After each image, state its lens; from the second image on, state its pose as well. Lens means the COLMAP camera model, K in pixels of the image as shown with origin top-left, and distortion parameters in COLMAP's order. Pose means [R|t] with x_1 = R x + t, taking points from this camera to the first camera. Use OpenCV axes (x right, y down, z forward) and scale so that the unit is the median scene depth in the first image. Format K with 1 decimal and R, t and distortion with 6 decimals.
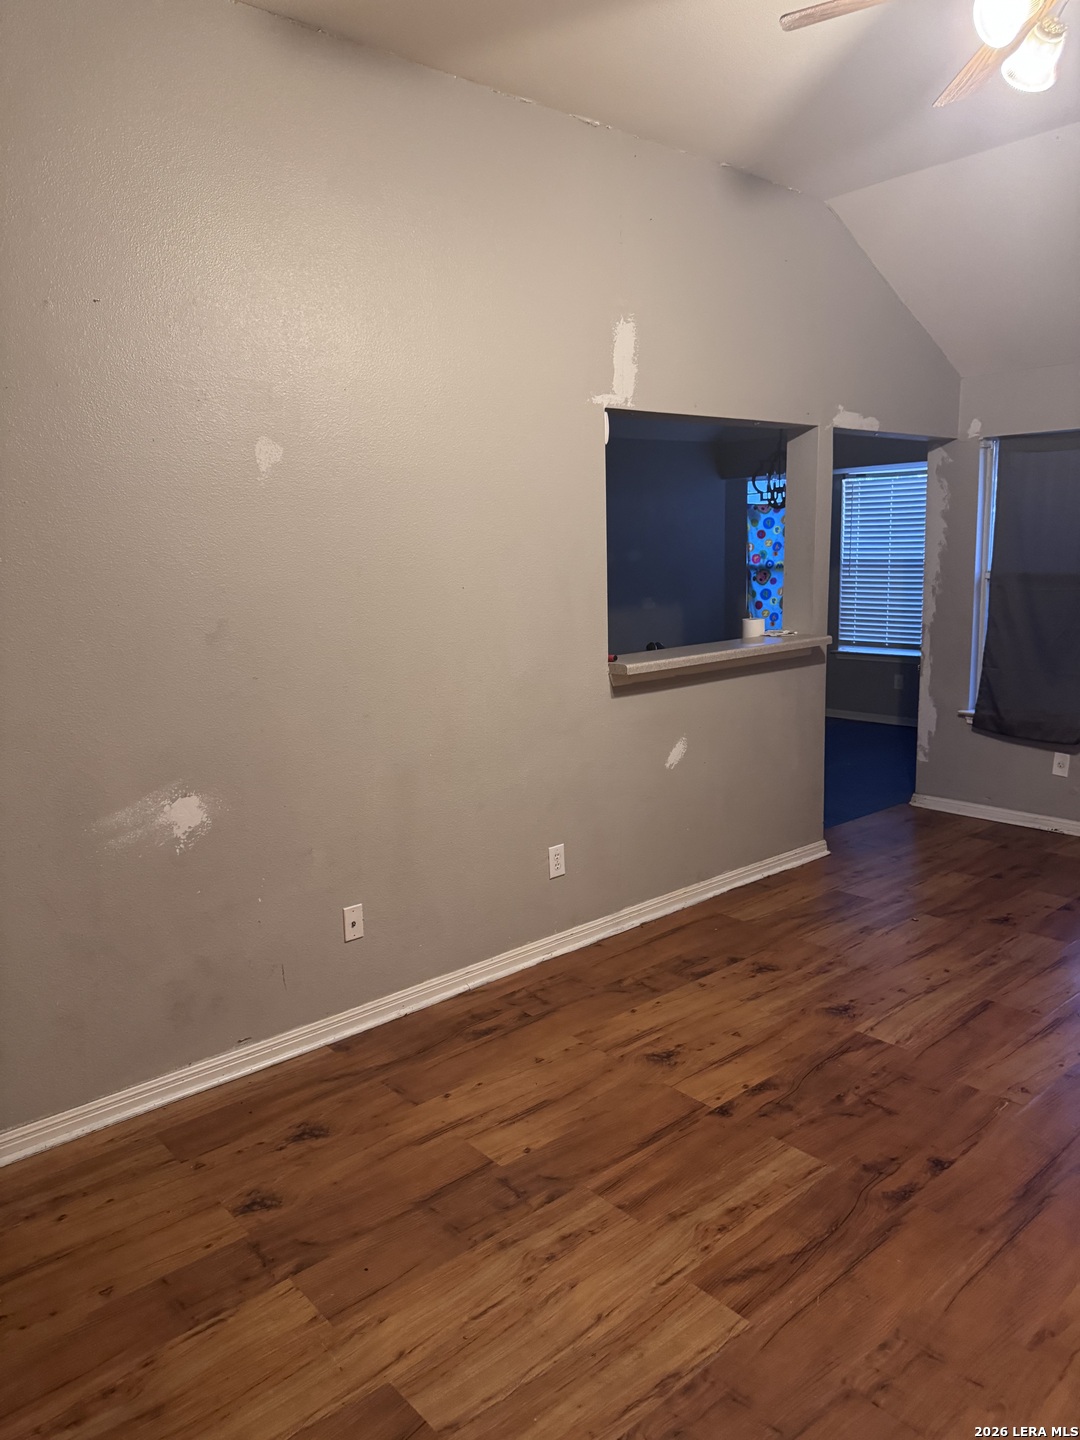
lens RADIAL K [[990.7, 0, 540.0], [0, 990.7, 720.0], [0, 0, 1]] dist [0.005530, -0.018100]
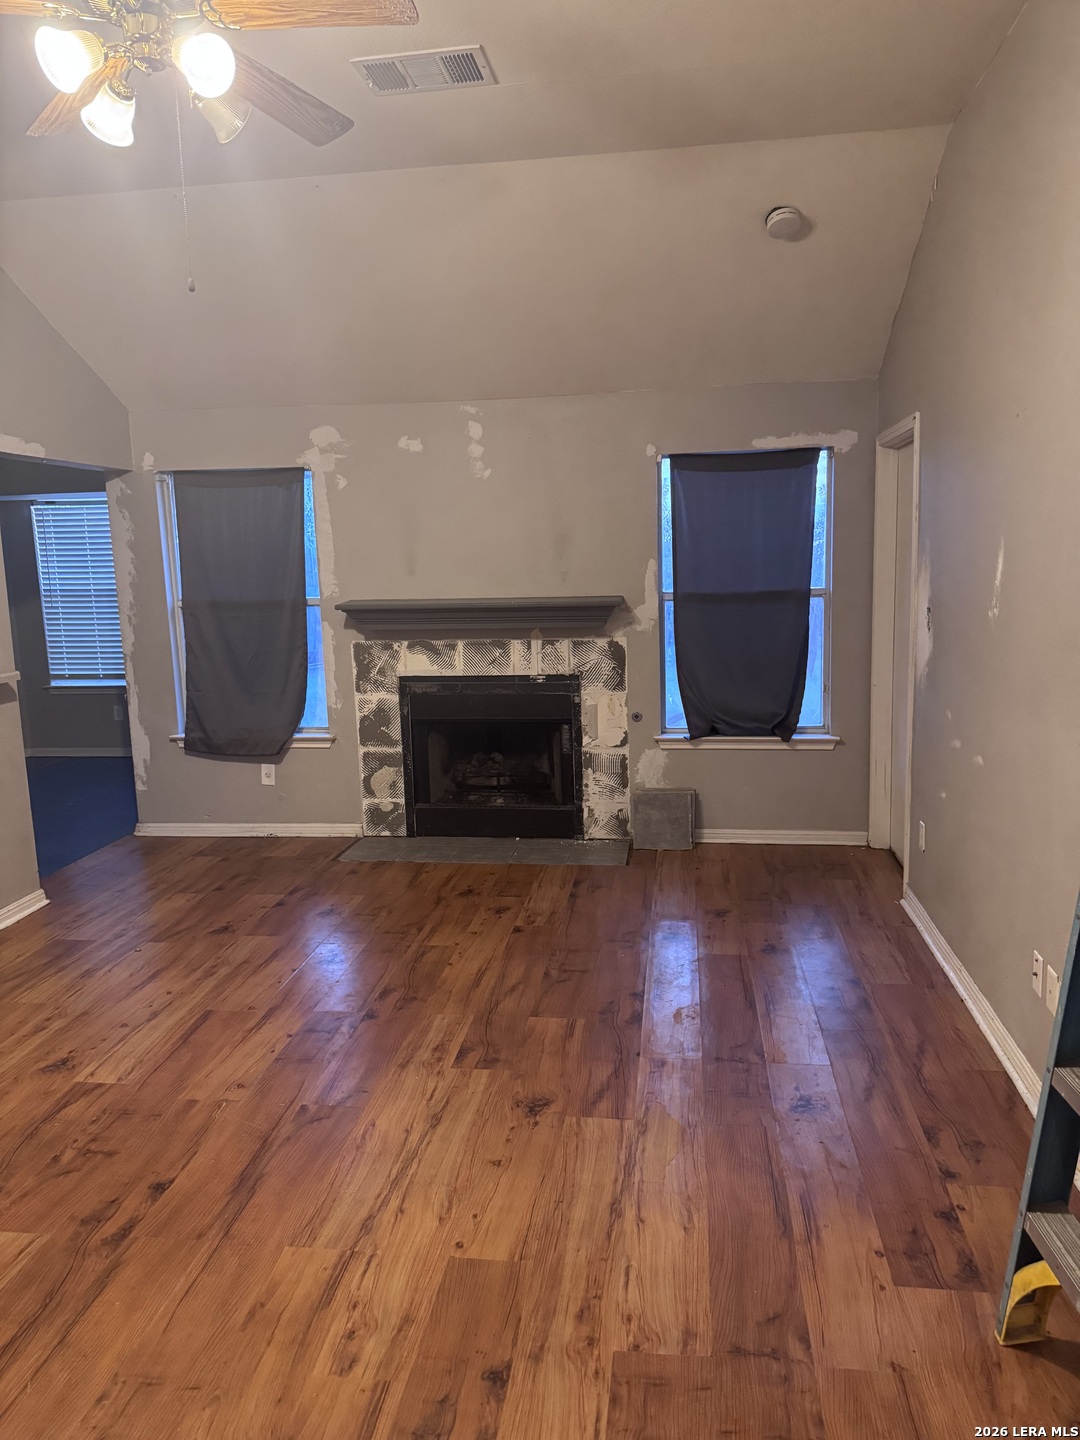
lens RADIAL K [[990.7, 0, 540.0], [0, 990.7, 720.0], [0, 0, 1]] dist [0.005530, -0.018100]
pose [[0.758929, -0.100386, 0.643389, 0.066813], [0.117480, 0.992941, 0.016348, 0.003159], [-0.640489, 0.063178, 0.765364, -0.034971]]
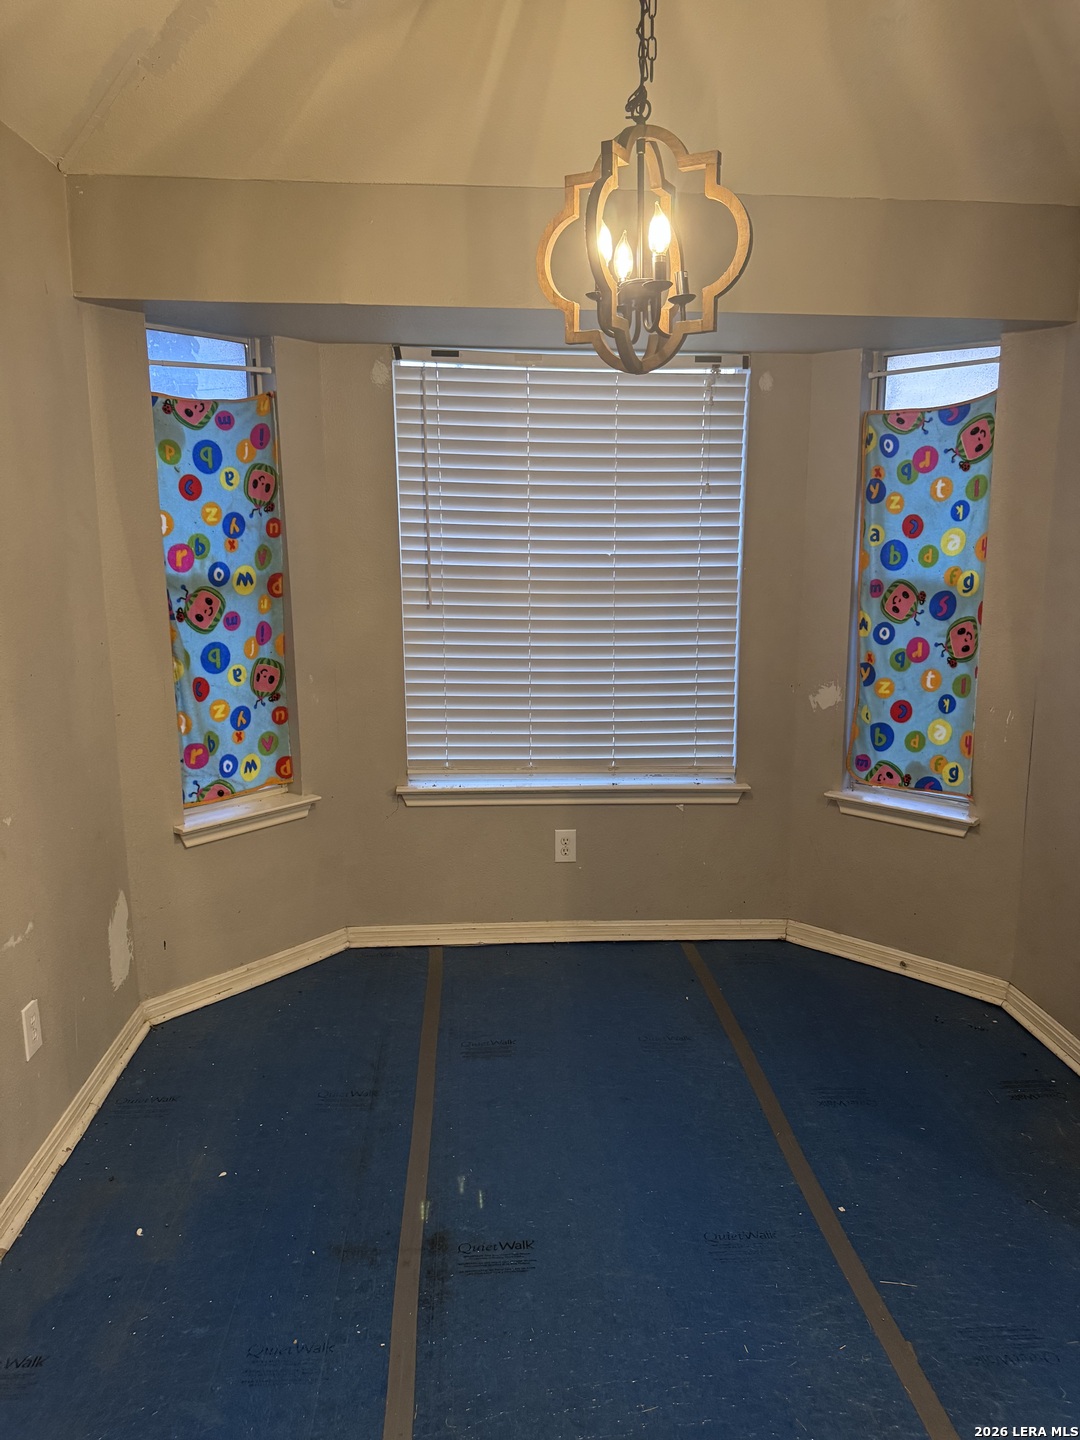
lens RADIAL K [[990.7, 0, 540.0], [0, 990.7, 720.0], [0, 0, 1]] dist [0.005530, -0.018100]
pose [[0.603220, -0.110652, 0.789862, 0.022937], [0.113363, 0.992170, 0.052417, -0.174535], [-0.789477, 0.057922, 0.611041, 1.094774]]
